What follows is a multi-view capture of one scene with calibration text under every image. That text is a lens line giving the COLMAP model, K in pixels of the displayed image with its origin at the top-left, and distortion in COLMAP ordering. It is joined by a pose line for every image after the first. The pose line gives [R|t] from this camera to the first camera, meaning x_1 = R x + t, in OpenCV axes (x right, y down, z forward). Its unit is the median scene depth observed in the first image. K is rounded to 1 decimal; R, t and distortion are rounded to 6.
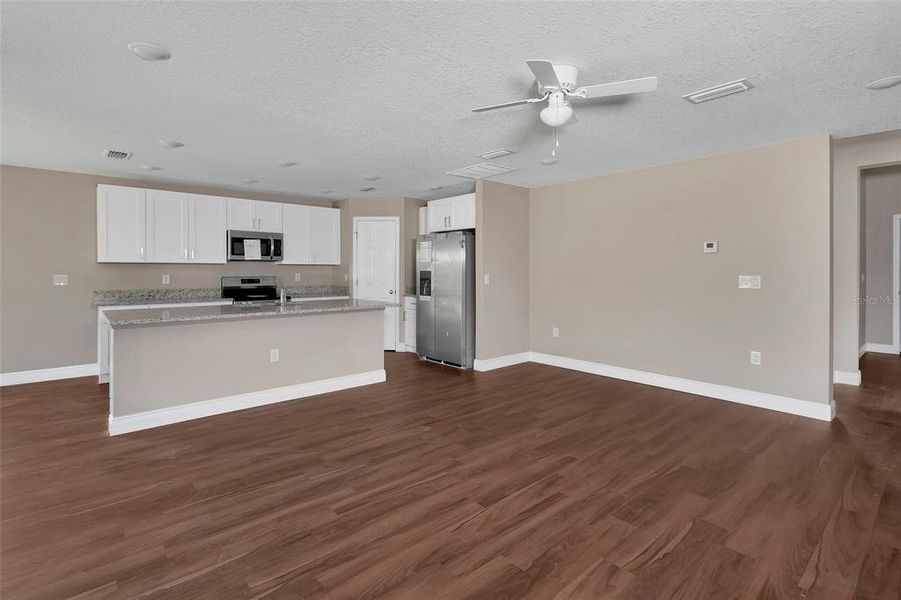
lens RADIAL K [[422.9, 0, 438.3], [0, 422.9, 273.2], [0, 0, 1]] dist [0.012921, -0.006583]
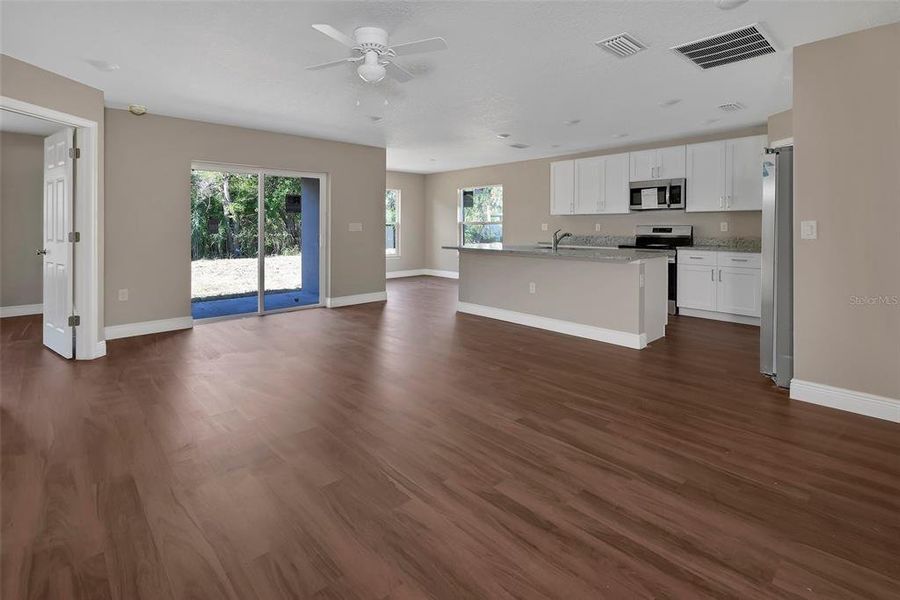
lens RADIAL K [[422.4, 0, 444.0], [0, 422.4, 233.5], [0, 0, 1]] dist [0.012921, -0.006583]
pose [[0.059814, 0.017329, -0.998059, 0.596927], [-0.002637, 0.999849, 0.017202, 0.012333], [0.998206, 0.001603, 0.059850, 0.489238]]
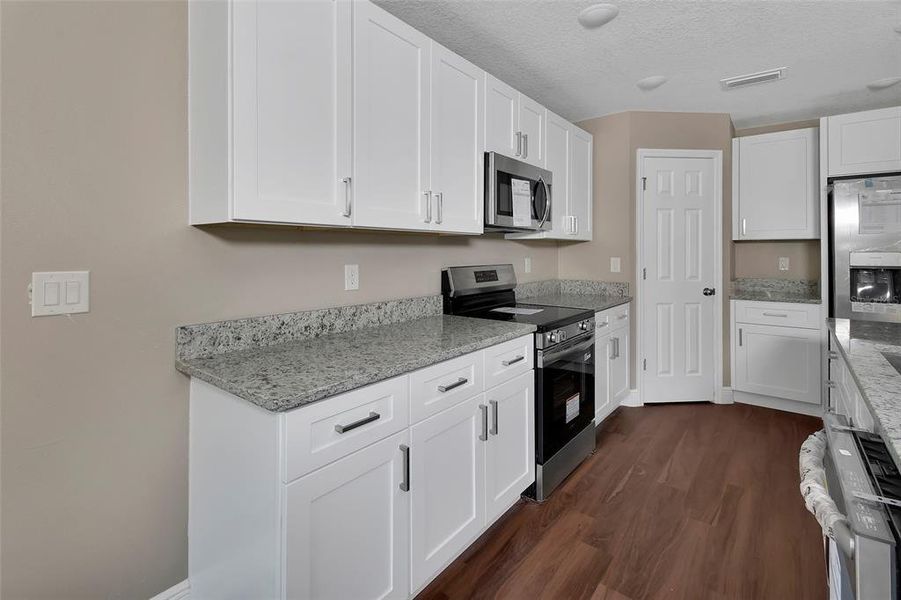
lens RADIAL K [[422.9, 0, 441.2], [0, 422.9, 247.1], [0, 0, 1]] dist [0.012921, -0.006583]
pose [[0.985008, -0.001048, 0.172508, -0.646586], [0.003951, 0.999856, -0.016488, -0.005498], [-0.172466, 0.016922, 0.984870, 0.651770]]
